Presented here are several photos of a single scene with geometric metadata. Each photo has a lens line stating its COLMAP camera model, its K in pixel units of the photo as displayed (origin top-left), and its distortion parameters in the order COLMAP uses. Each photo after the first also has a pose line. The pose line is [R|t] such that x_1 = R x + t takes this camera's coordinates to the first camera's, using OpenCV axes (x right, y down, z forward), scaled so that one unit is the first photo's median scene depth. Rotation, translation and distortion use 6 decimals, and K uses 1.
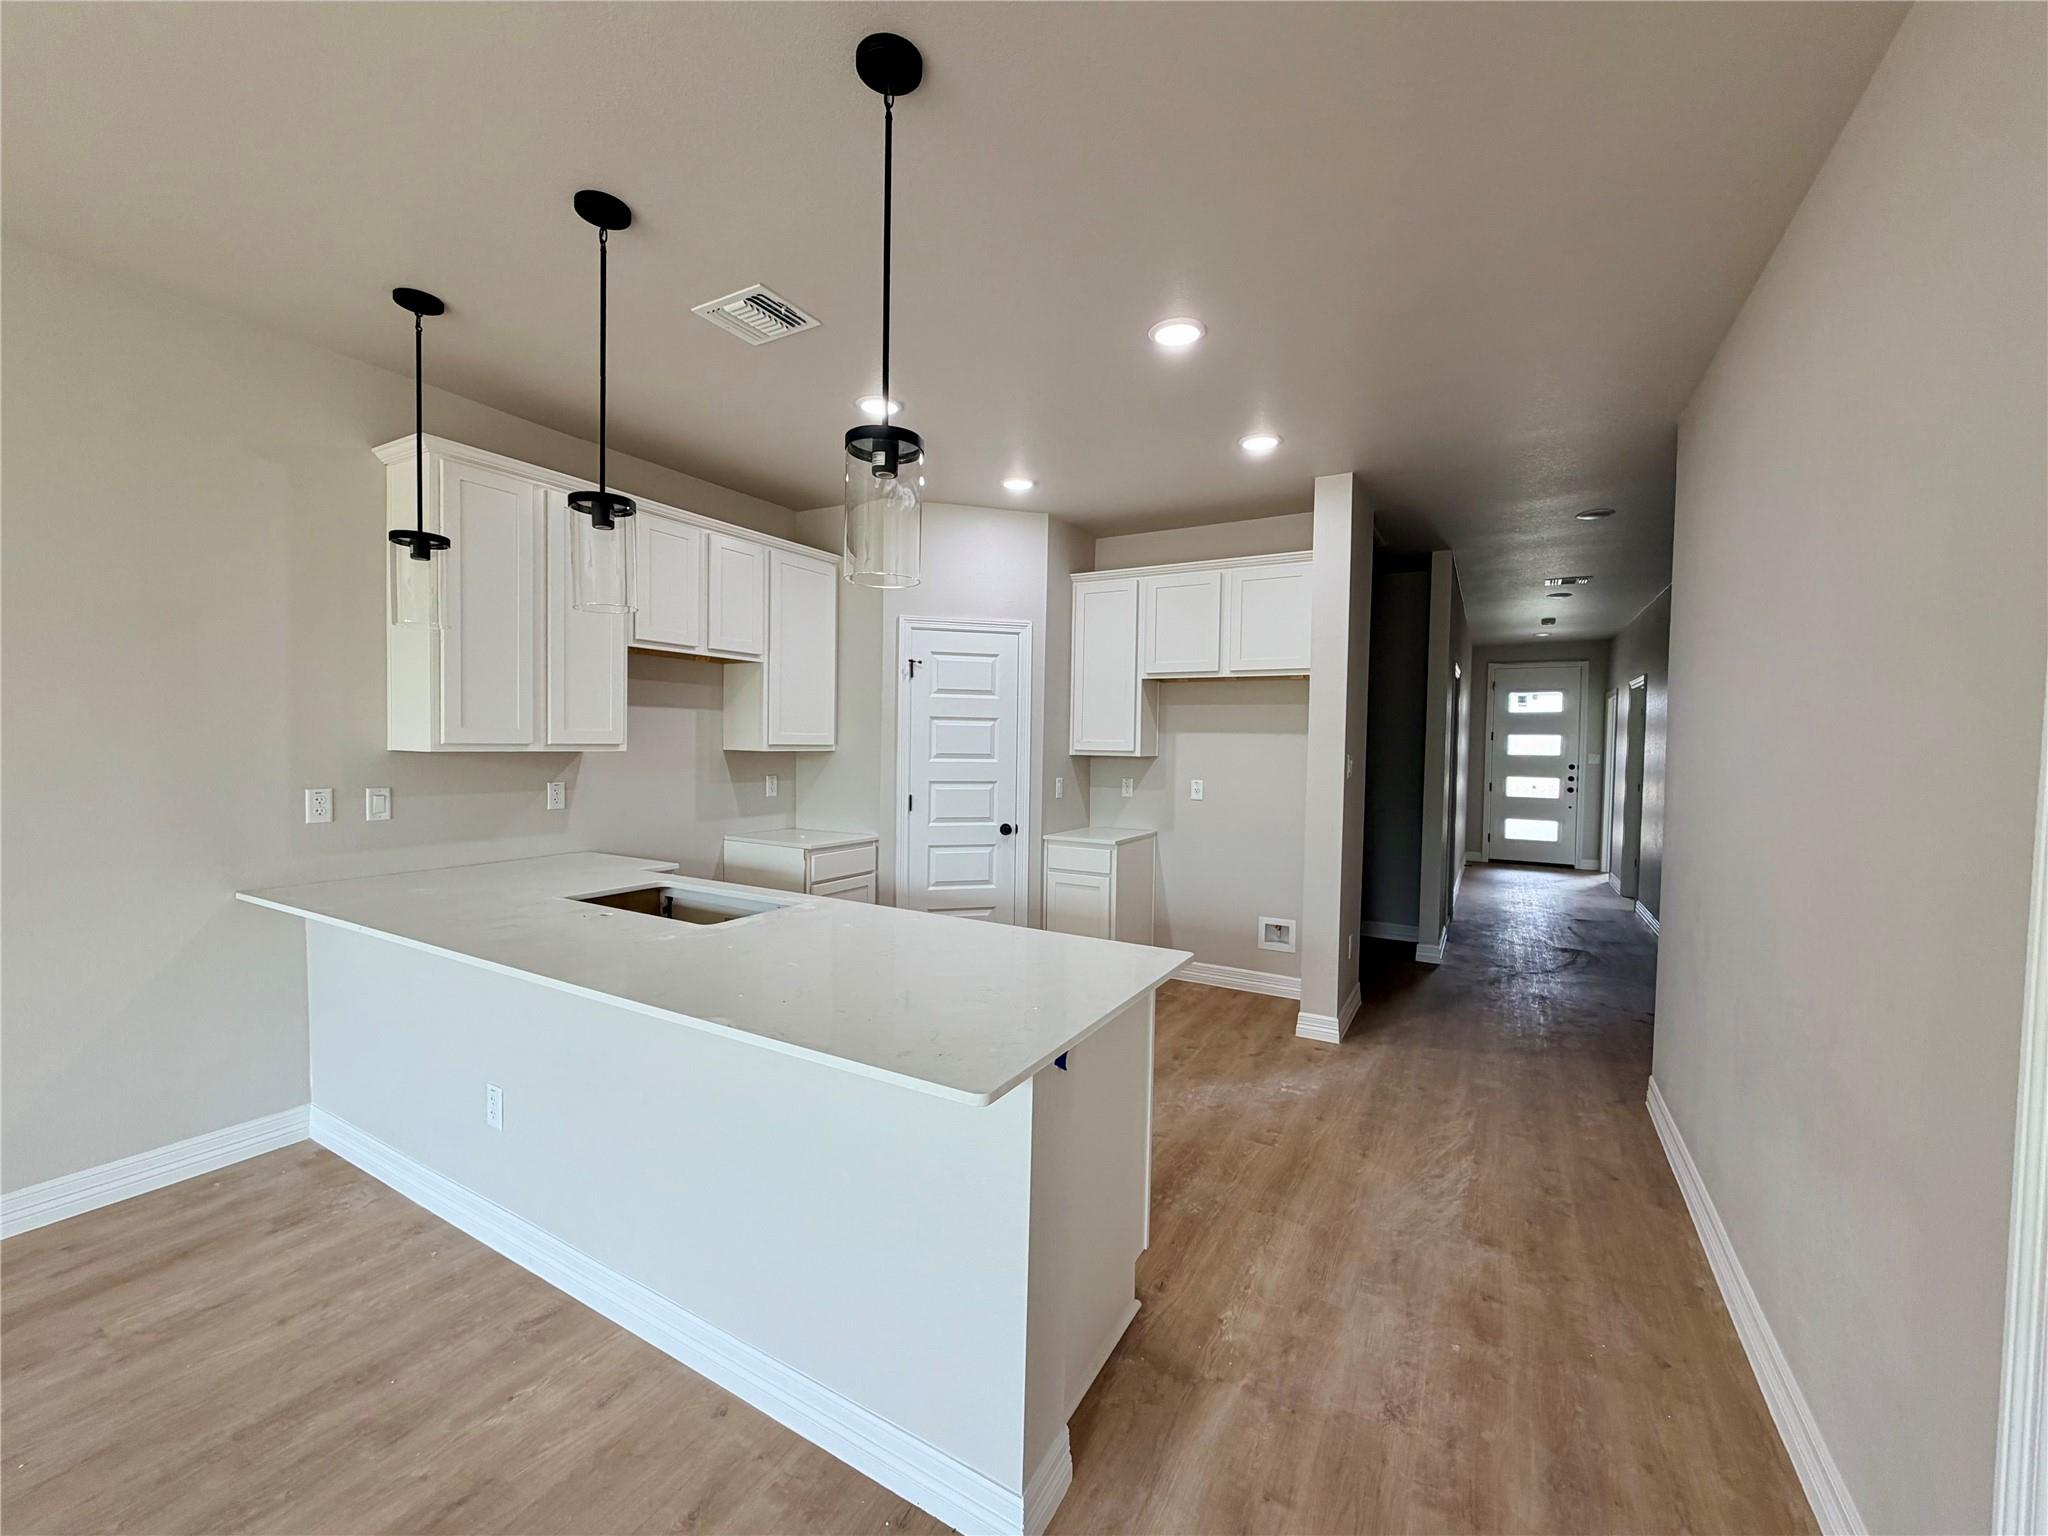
lens RADIAL K [[819.2, 0, 1025.3], [0, 819.2, 769.9], [0, 0, 1]] dist [0.009479, 0.000051]
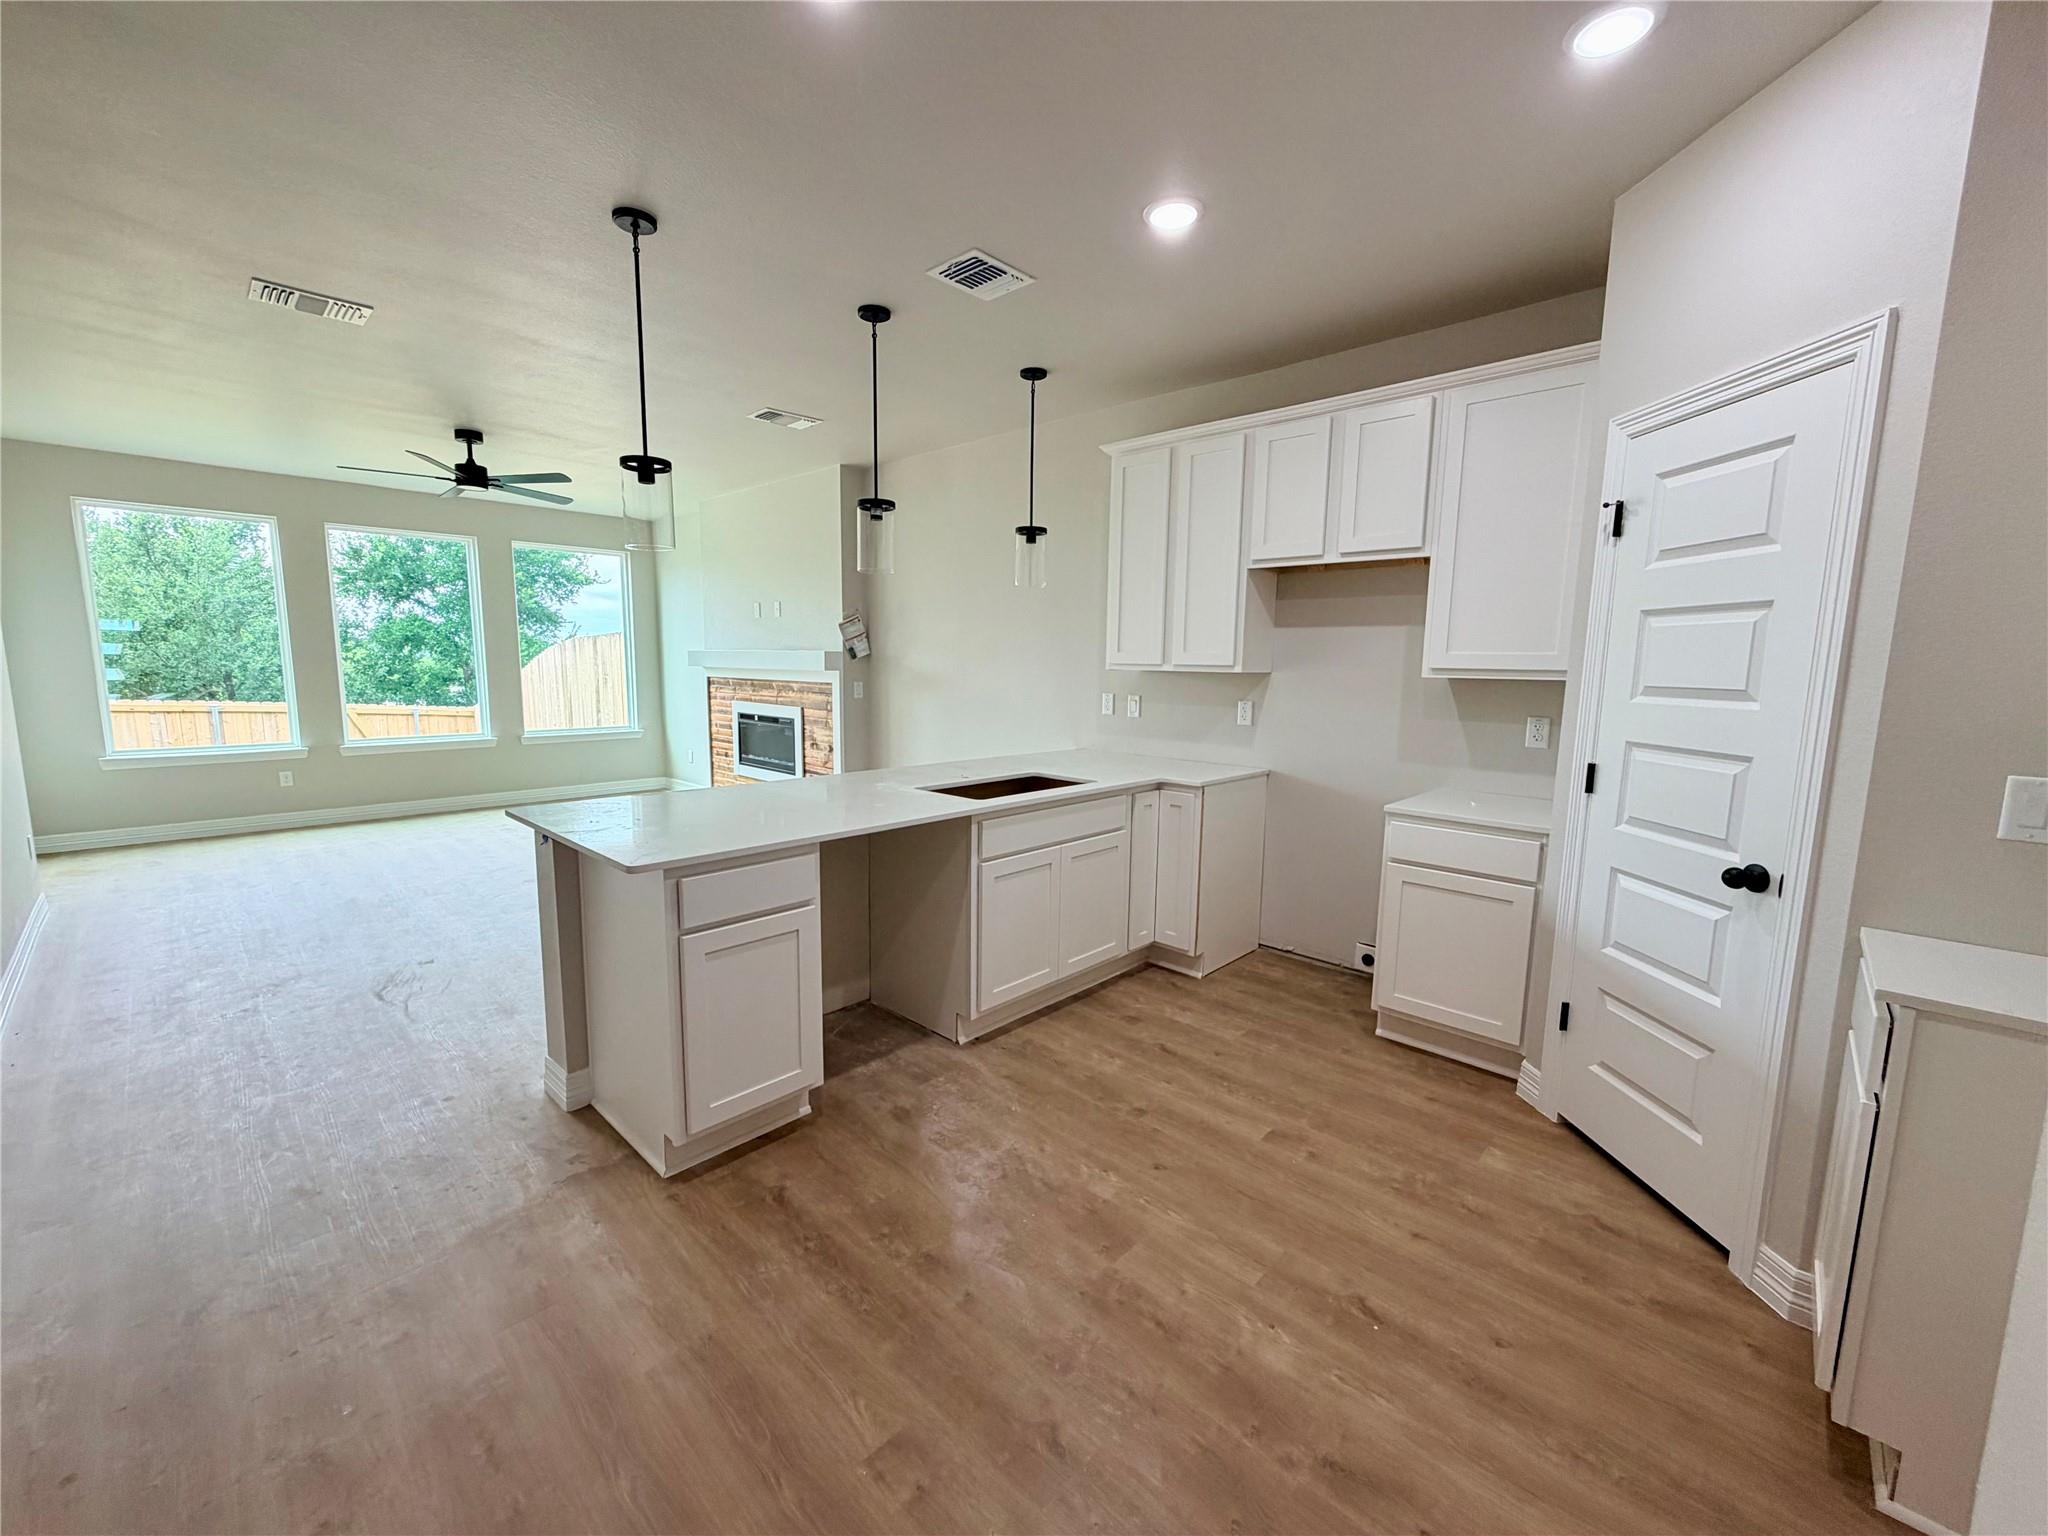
lens RADIAL K [[819.2, 0, 1027.3], [0, 819.2, 768.5], [0, 0, 1]] dist [0.009479, 0.000051]
pose [[-0.232223, 0.111877, -0.966207, 0.515087], [-0.047444, 0.990878, 0.126136, -0.018143], [0.971505, 0.075132, -0.224797, 0.849901]]
